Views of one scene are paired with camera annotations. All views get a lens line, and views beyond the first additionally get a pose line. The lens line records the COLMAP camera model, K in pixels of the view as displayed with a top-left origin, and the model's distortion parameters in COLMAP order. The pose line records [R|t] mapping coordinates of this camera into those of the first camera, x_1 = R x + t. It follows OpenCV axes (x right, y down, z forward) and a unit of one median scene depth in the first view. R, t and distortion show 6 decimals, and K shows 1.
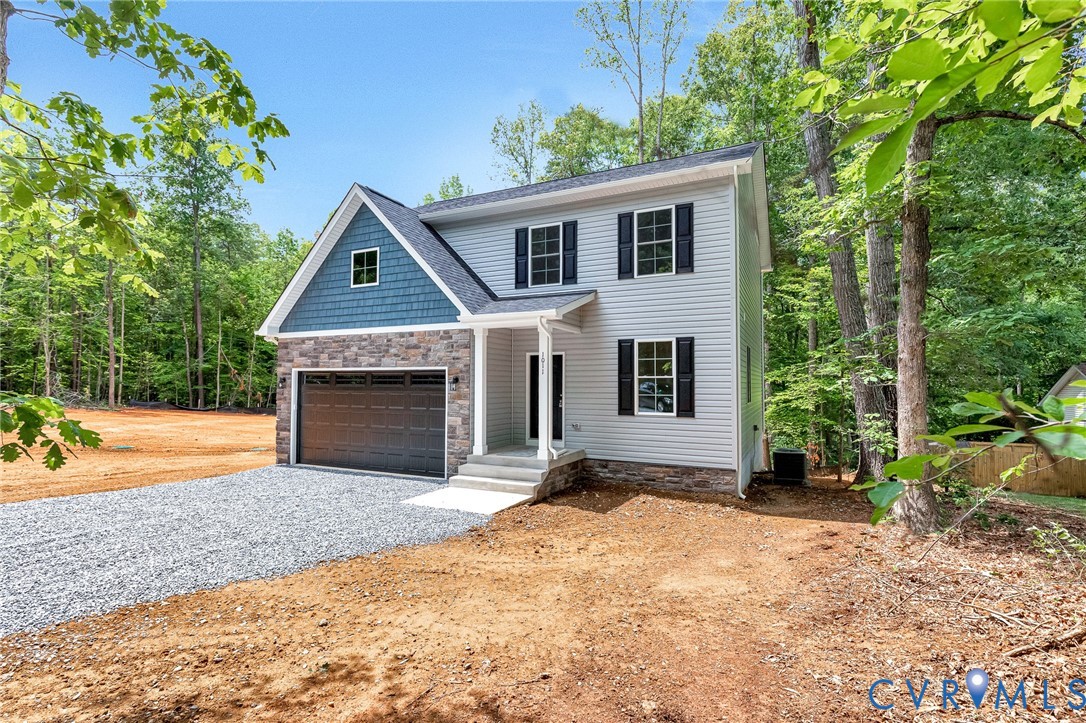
lens RADIAL K [[515.9, 0, 566.4], [0, 515.9, 325.4], [0, 0, 1]] dist [0.012948, -0.000064]
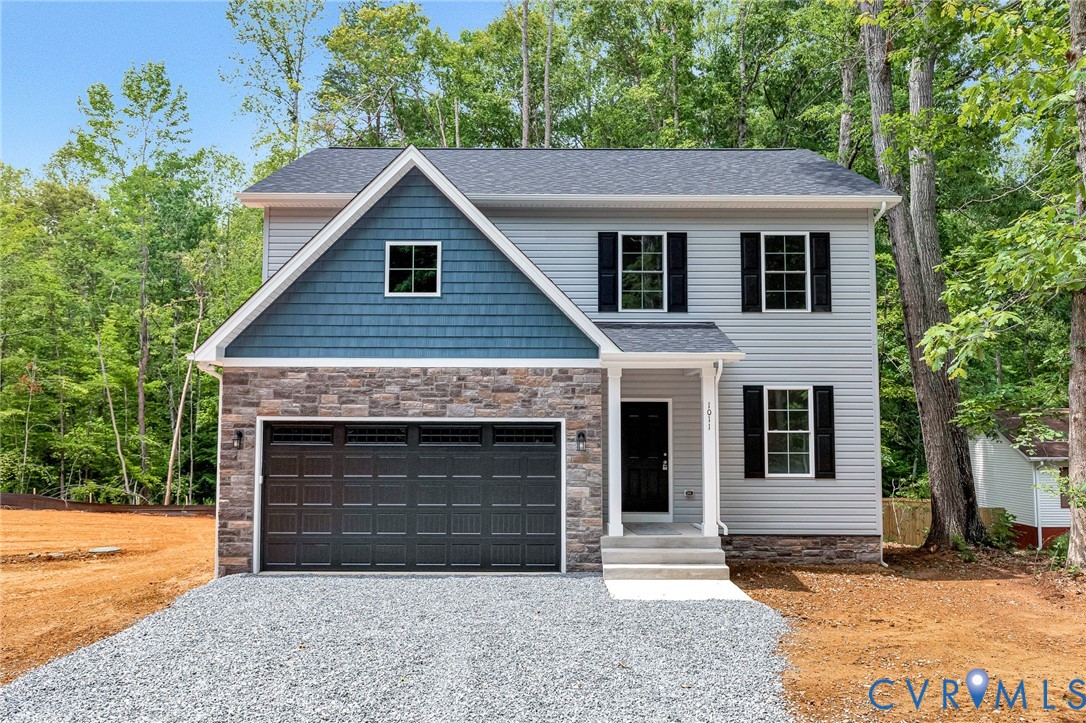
lens RADIAL K [[833.2, 0, 581.6], [0, 833.2, 289.0], [0, 0, 1]] dist [0.004537, -0.001896]
pose [[0.895006, 0.072114, 0.440185, -0.709389], [-0.049853, 0.996834, -0.061945, -0.029950], [-0.443259, 0.033496, 0.895768, -0.080069]]
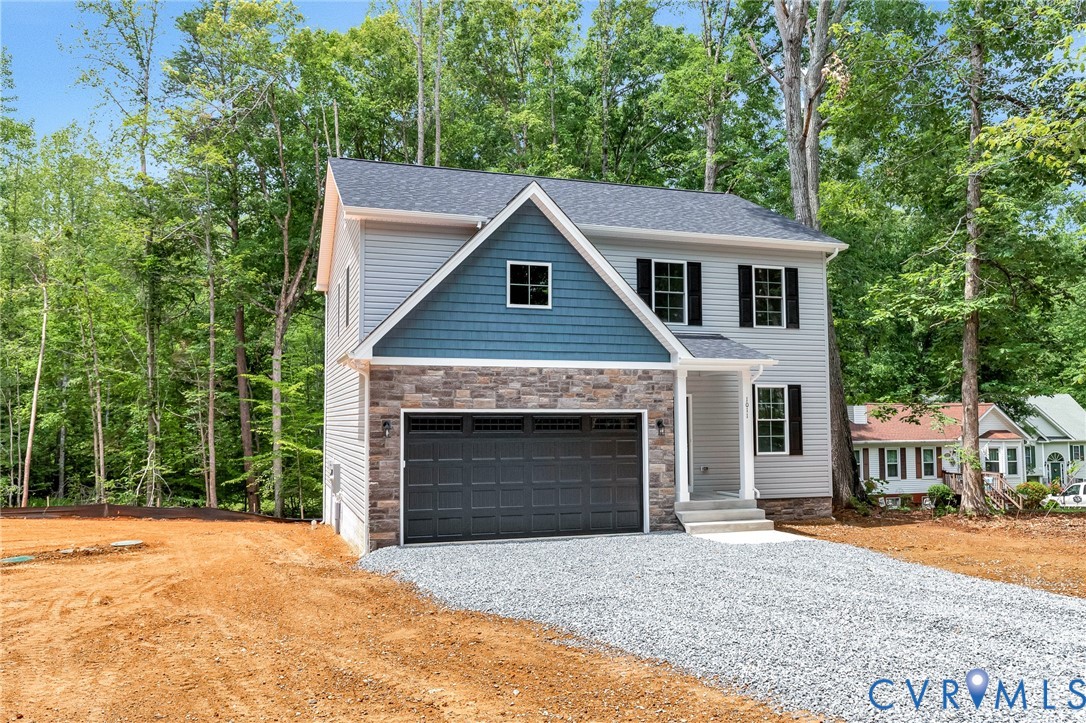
lens RADIAL K [[805.1, 0, 576.3], [0, 805.1, 278.3], [0, 0, 1]] dist [0.003518, 0.001037]
pose [[0.711889, 0.116567, 0.692551, -1.282595], [-0.072278, 0.993053, -0.092850, -0.010150], [-0.698563, 0.016043, 0.715369, 0.047379]]
